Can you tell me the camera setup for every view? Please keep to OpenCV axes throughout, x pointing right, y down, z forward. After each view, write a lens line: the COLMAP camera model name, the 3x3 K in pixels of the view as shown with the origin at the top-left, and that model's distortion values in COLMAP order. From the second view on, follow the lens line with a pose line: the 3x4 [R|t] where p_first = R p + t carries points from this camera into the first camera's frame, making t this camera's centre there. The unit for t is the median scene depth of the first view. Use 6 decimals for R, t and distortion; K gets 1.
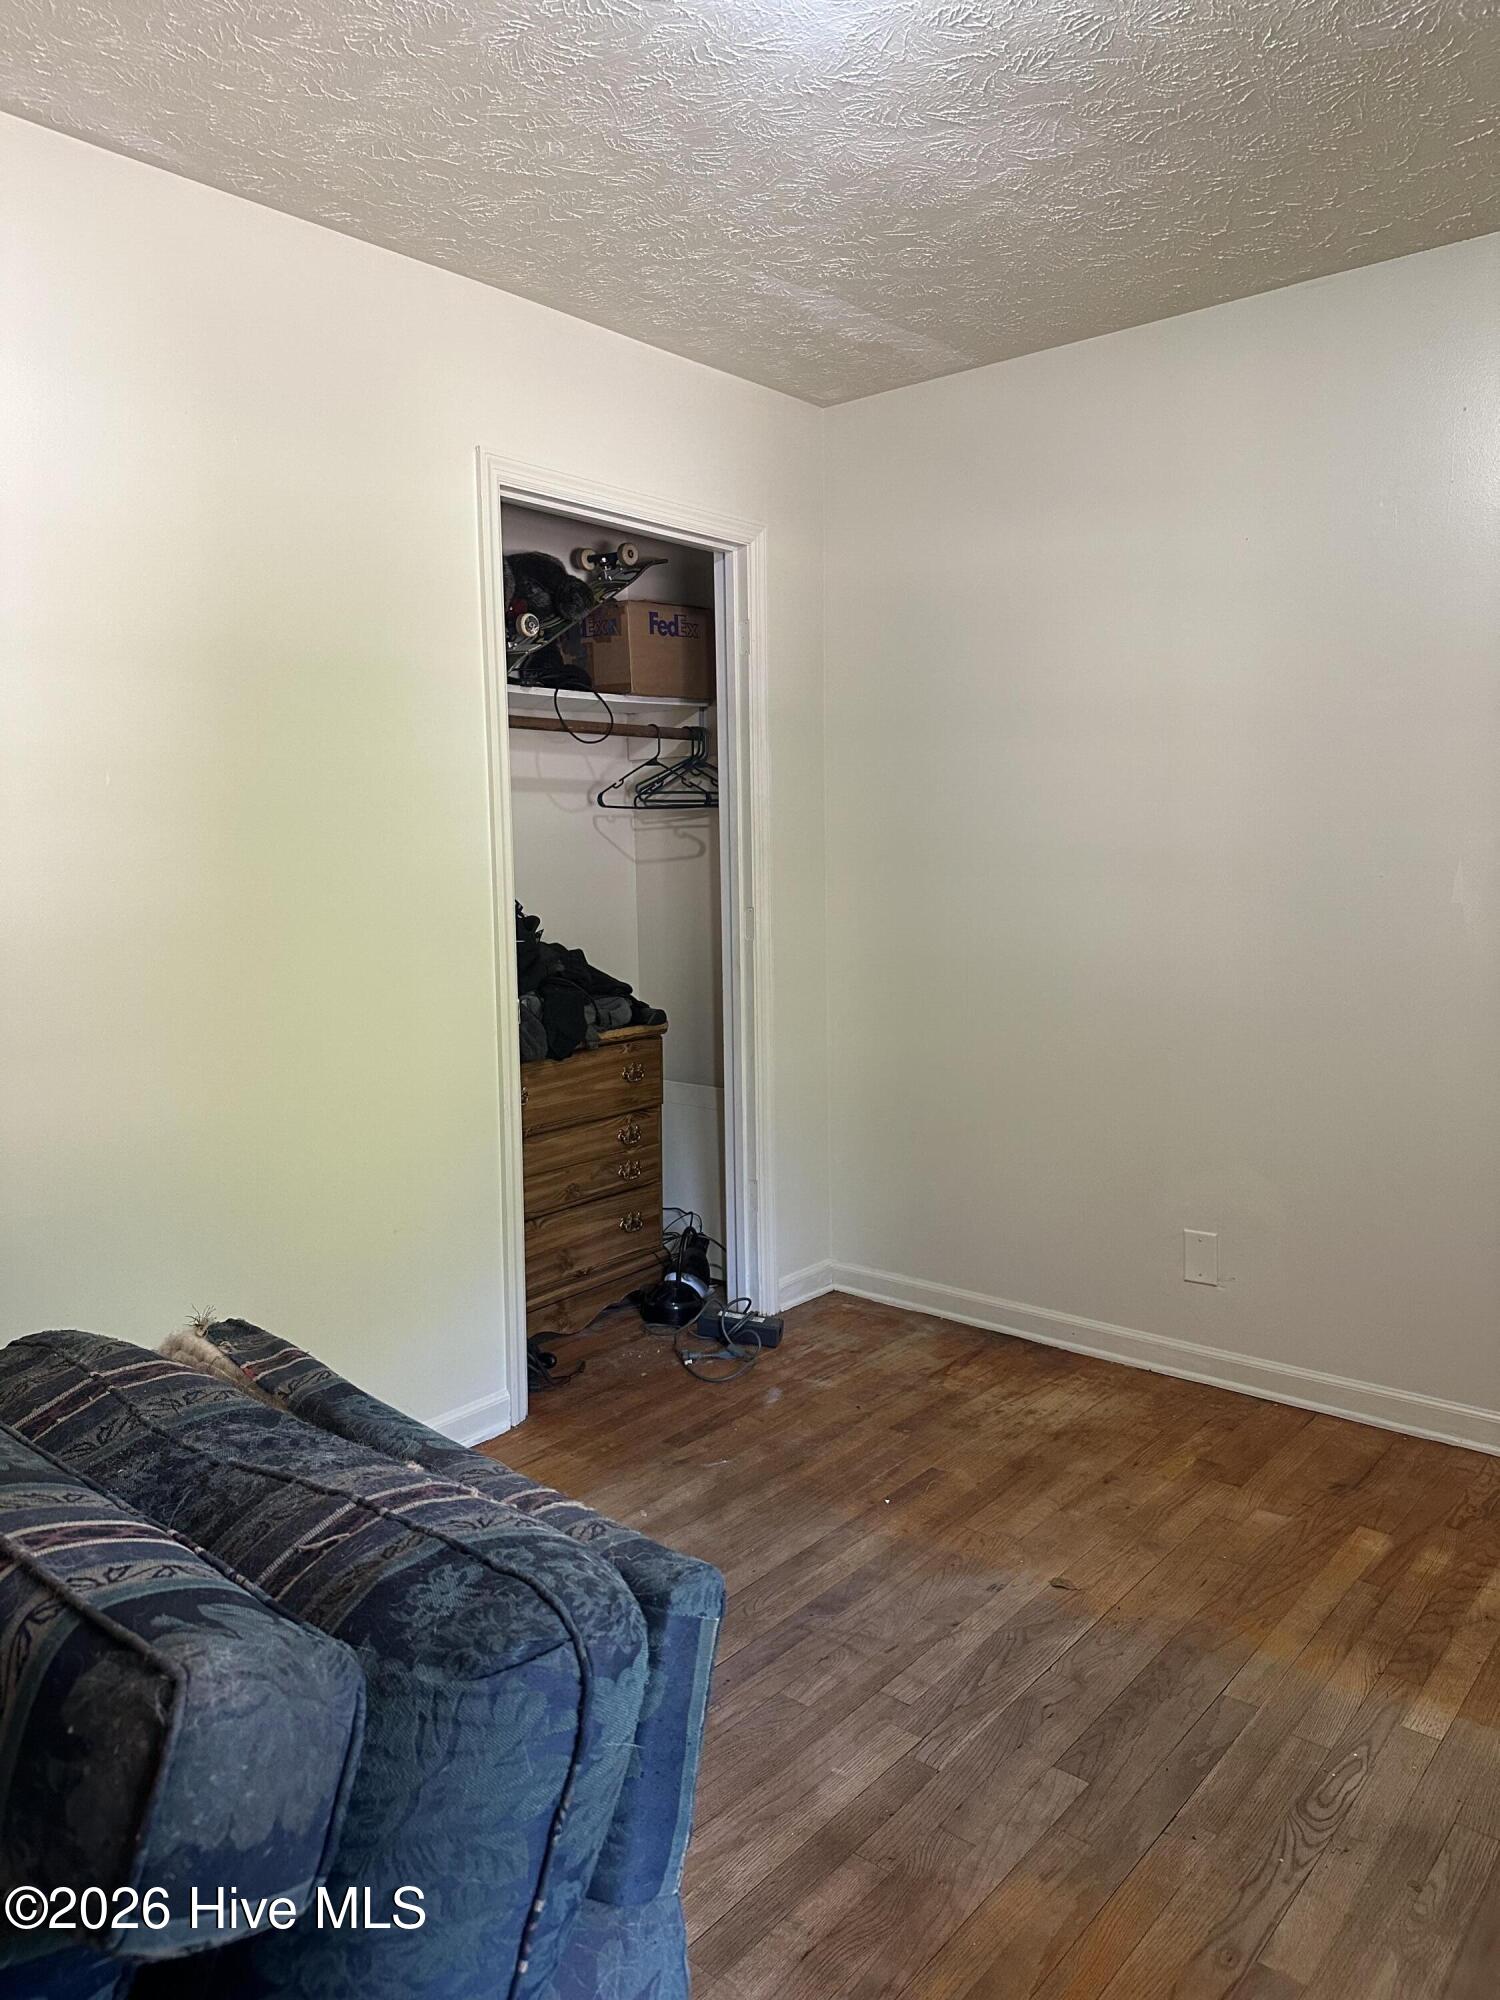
lens RADIAL K [[1399.9, 0, 748.9], [0, 1399.9, 985.6], [0, 0, 1]] dist [-0.004905, -0.009700]
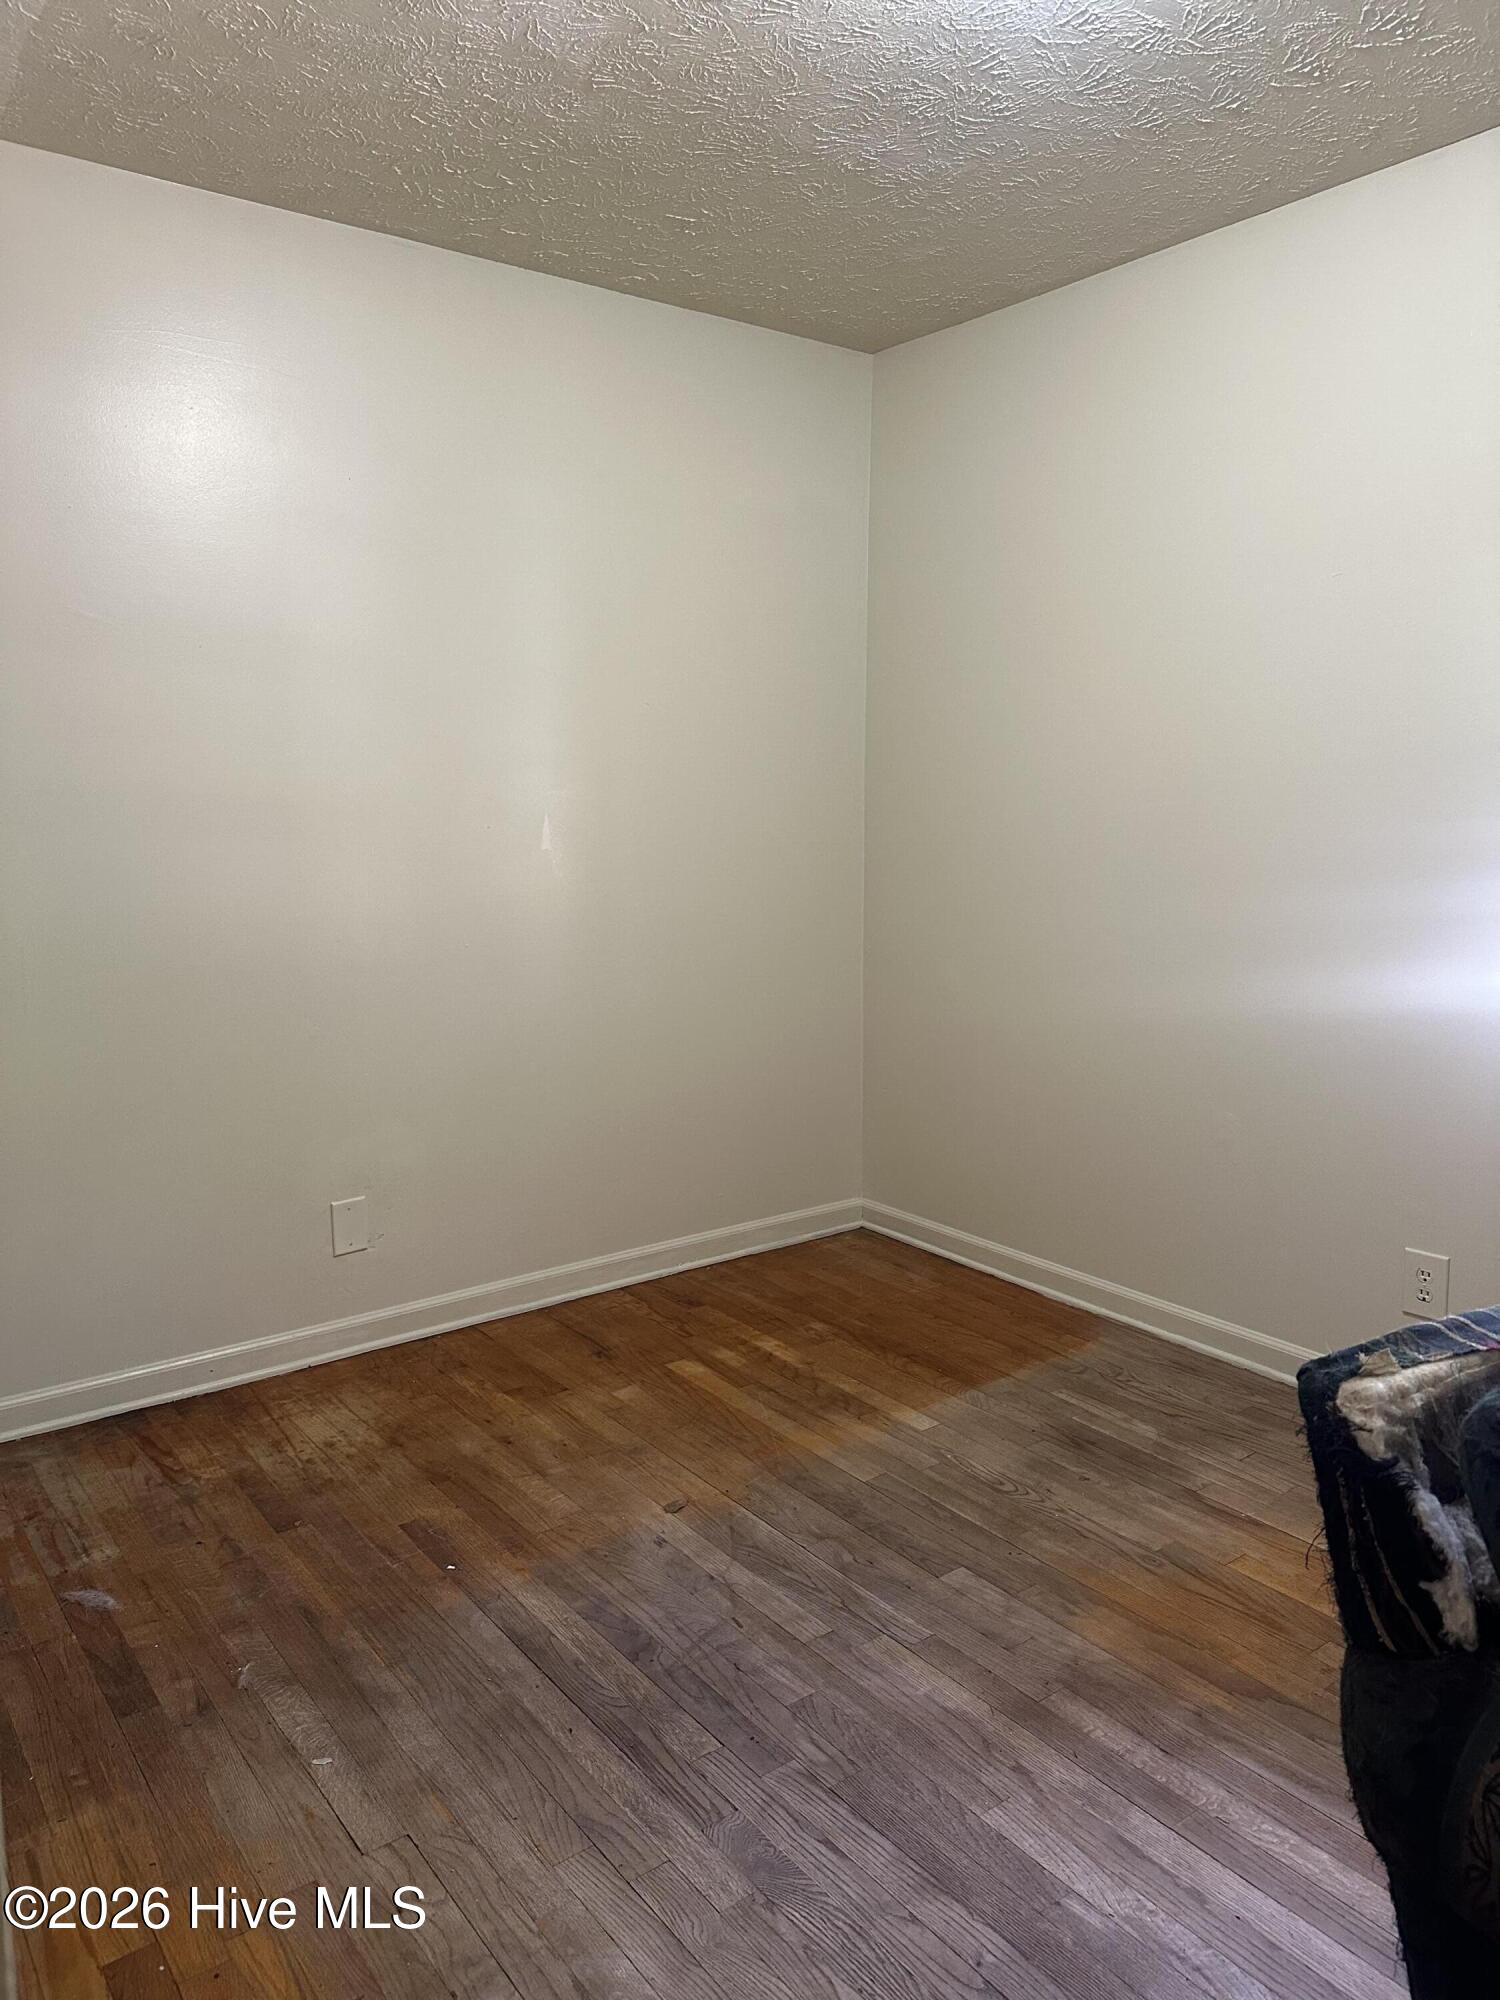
lens RADIAL K [[1399.9, 0, 748.9], [0, 1399.9, 985.6], [0, 0, 1]] dist [-0.004905, -0.009700]
pose [[0.255572, -0.137754, 0.956926, -0.632932], [0.120598, 0.986608, 0.109818, -0.051212], [-0.959239, 0.087337, 0.268762, 0.584306]]
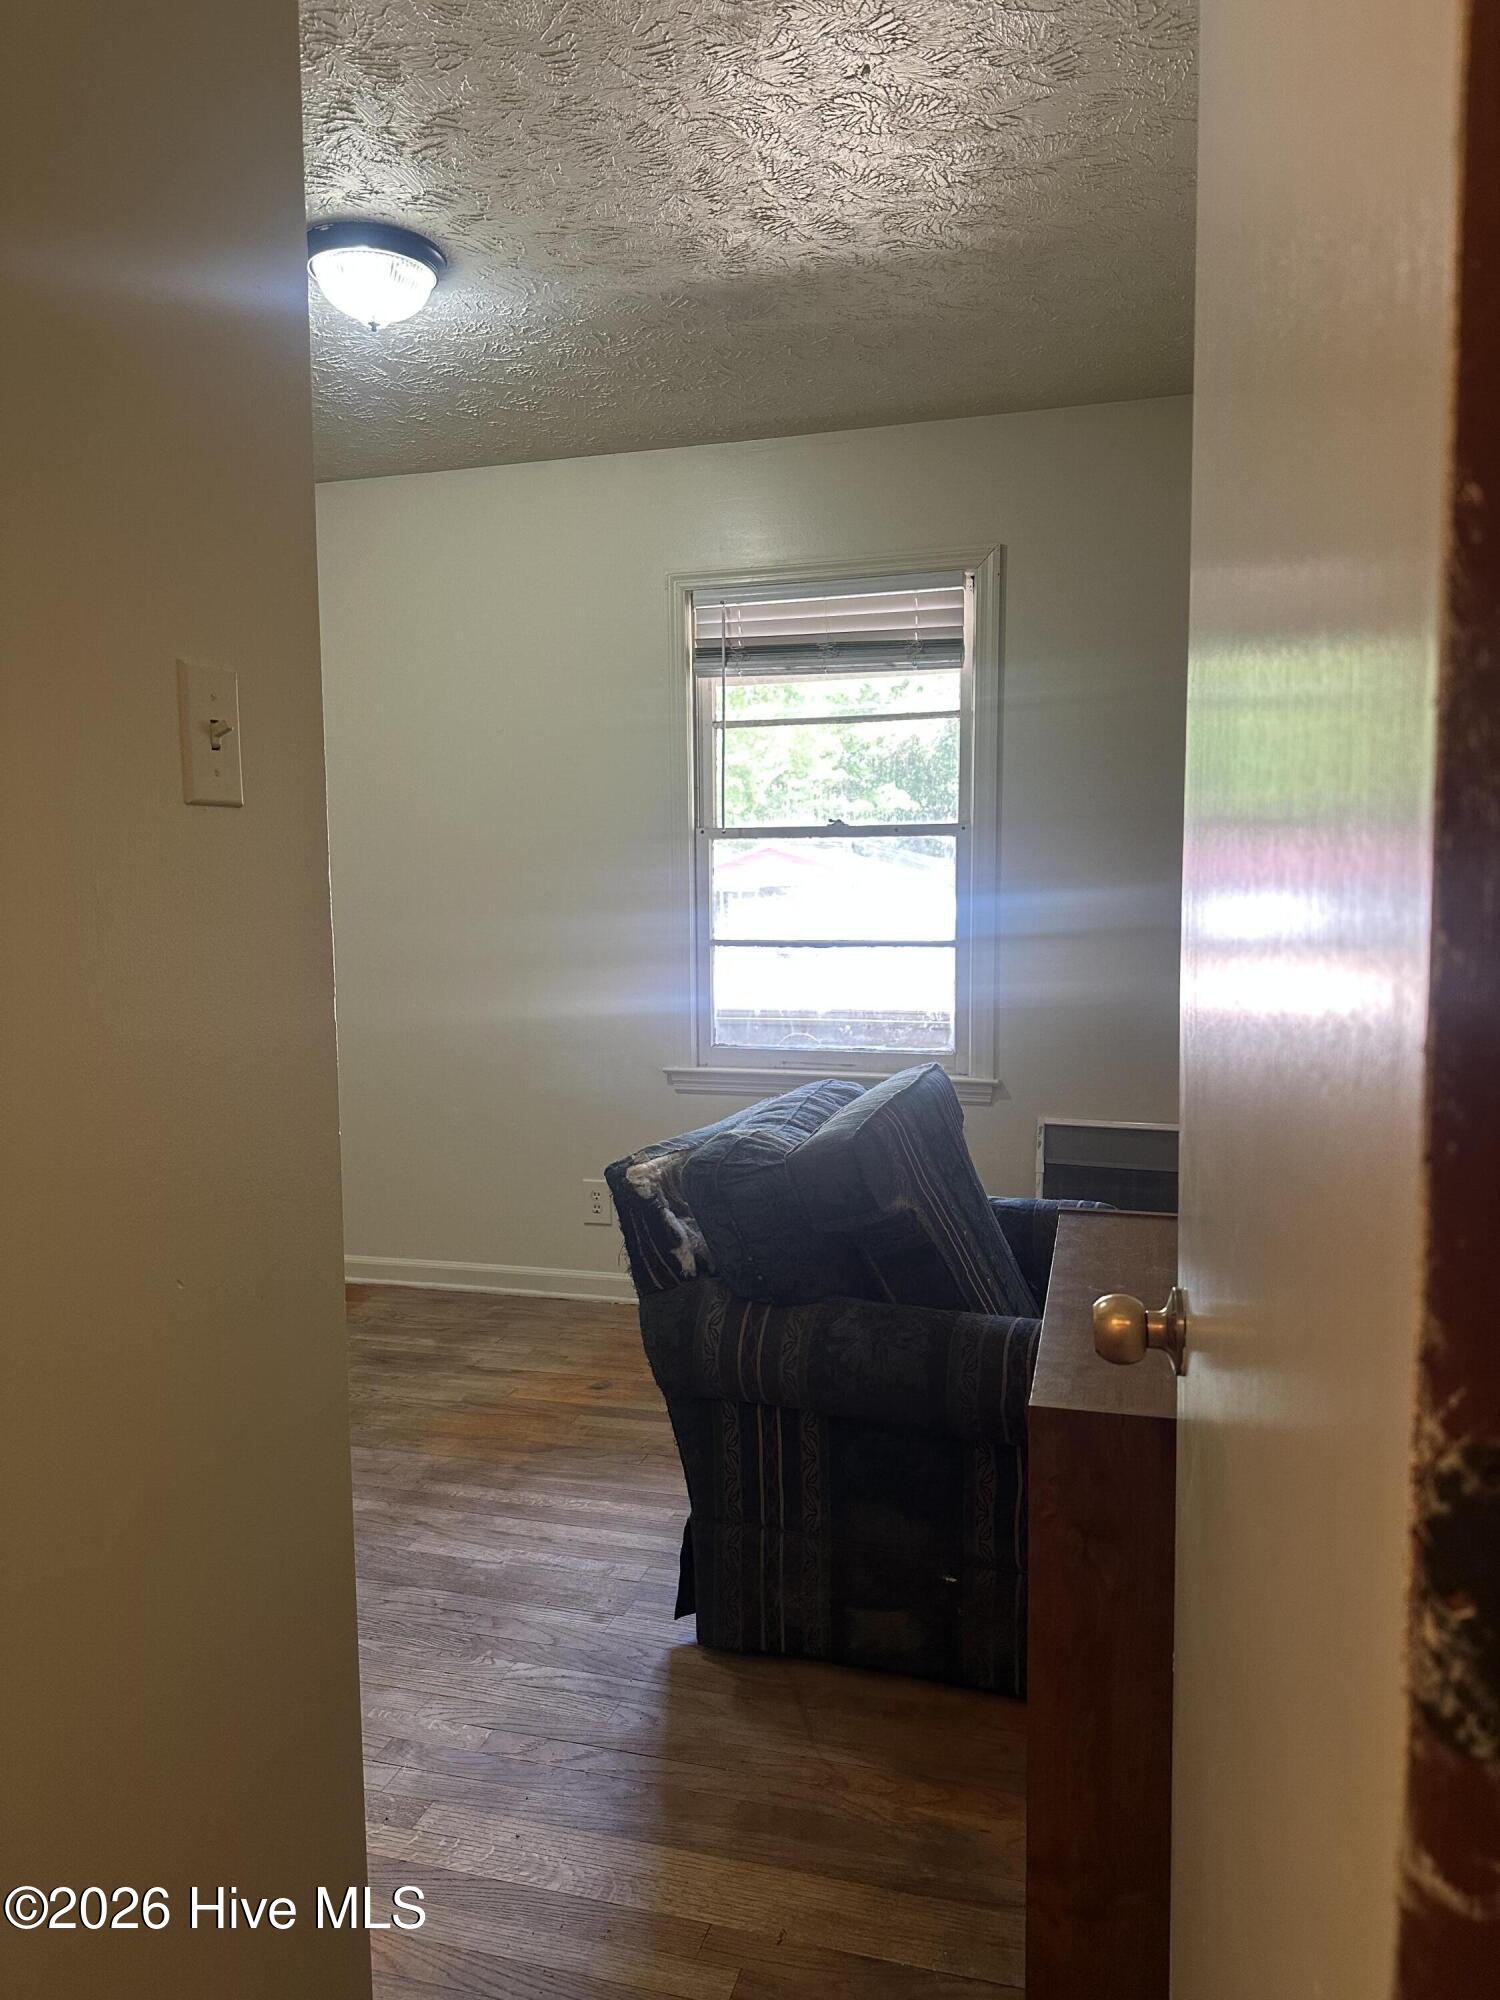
lens RADIAL K [[1343.1, 0, 750.0], [0, 1343.1, 1000.0], [0, 0, 1]] dist [0.005640, -0.029319]
pose [[-0.373145, -0.089795, 0.923417, -0.976012], [0.118807, 0.982486, 0.143548, -0.078869], [-0.920134, 0.163273, -0.355942, 0.738749]]
